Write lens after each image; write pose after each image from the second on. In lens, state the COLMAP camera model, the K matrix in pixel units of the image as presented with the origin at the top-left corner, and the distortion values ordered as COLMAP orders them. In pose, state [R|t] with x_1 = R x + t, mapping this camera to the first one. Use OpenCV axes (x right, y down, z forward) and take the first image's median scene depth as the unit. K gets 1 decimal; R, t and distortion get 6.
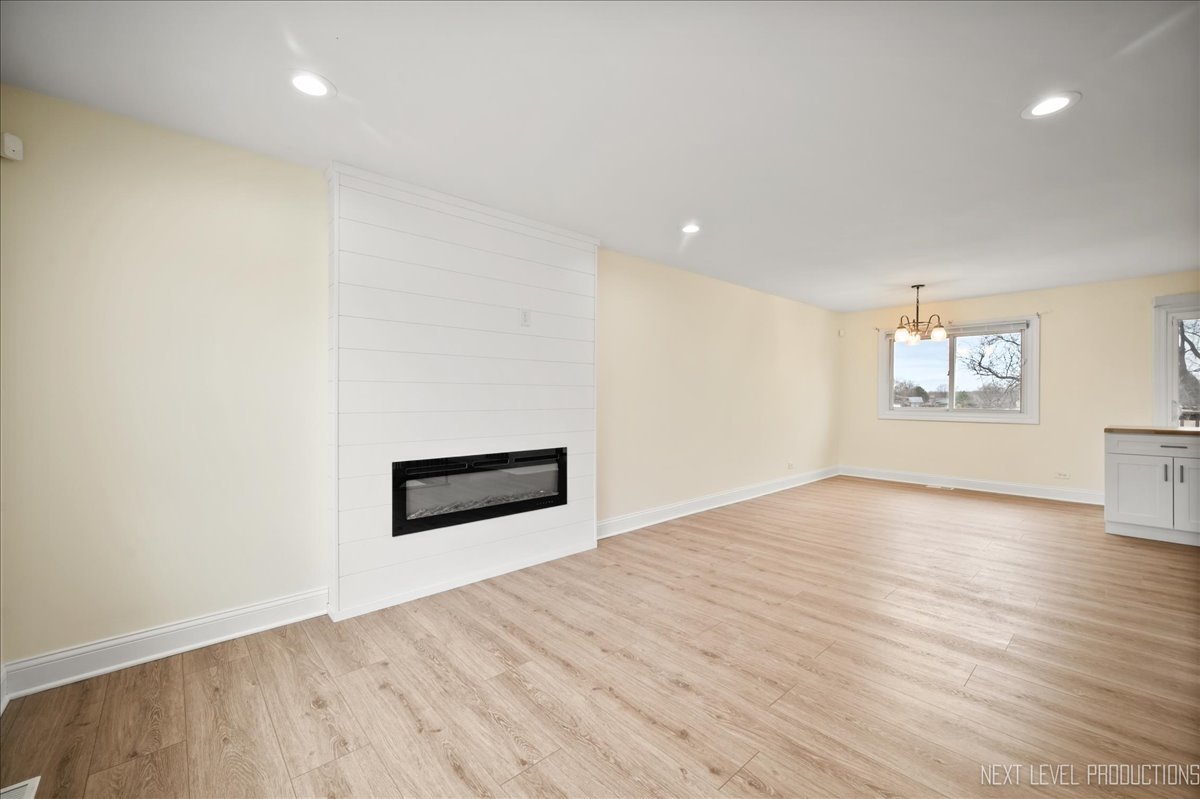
lens RADIAL K [[479.4, 0, 604.4], [0, 479.4, 371.5], [0, 0, 1]] dist [0.001829, 0.000069]
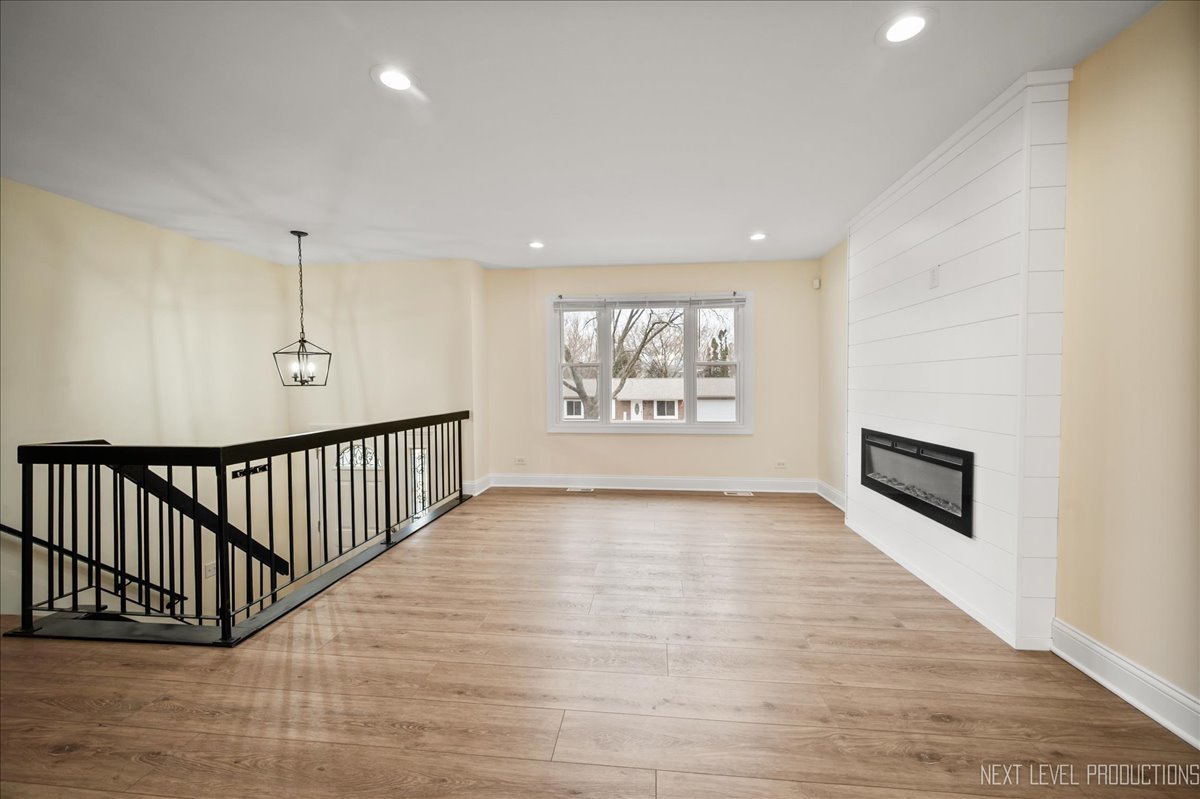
lens RADIAL K [[476.4, 0, 604.3], [0, 476.4, 399.5], [0, 0, 1]] dist [0.002508, 0.000305]
pose [[-0.741050, 0.035386, -0.670517, 0.807180], [0.050233, 0.998734, -0.002810, 0.070028], [0.669569, -0.035764, -0.741889, 1.286460]]
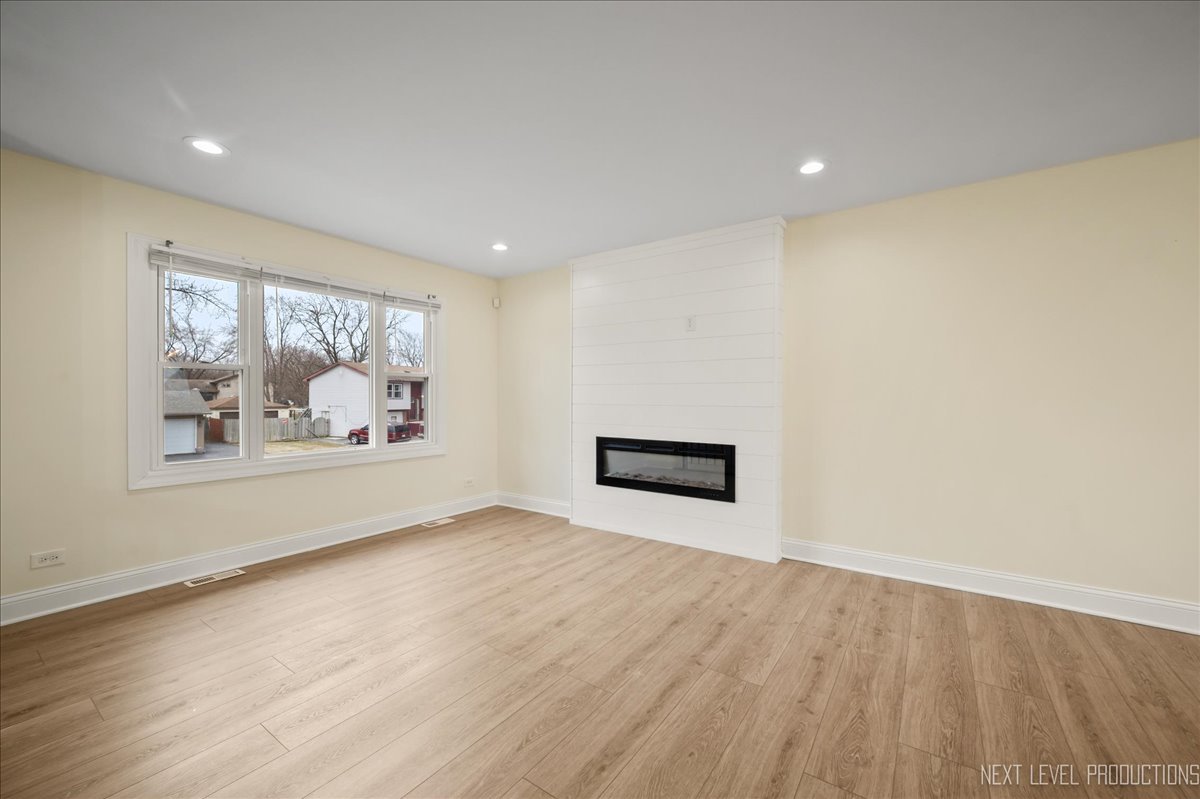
lens RADIAL K [[477.4, 0, 600.0], [0, 477.4, 399.5], [0, 0, 1]] dist [-0.002519, -0.000247]
pose [[0.223939, 0.014185, -0.974500, 0.896856], [0.052658, 0.998257, 0.026632, 0.027704], [0.973180, -0.057279, 0.222802, 0.588181]]
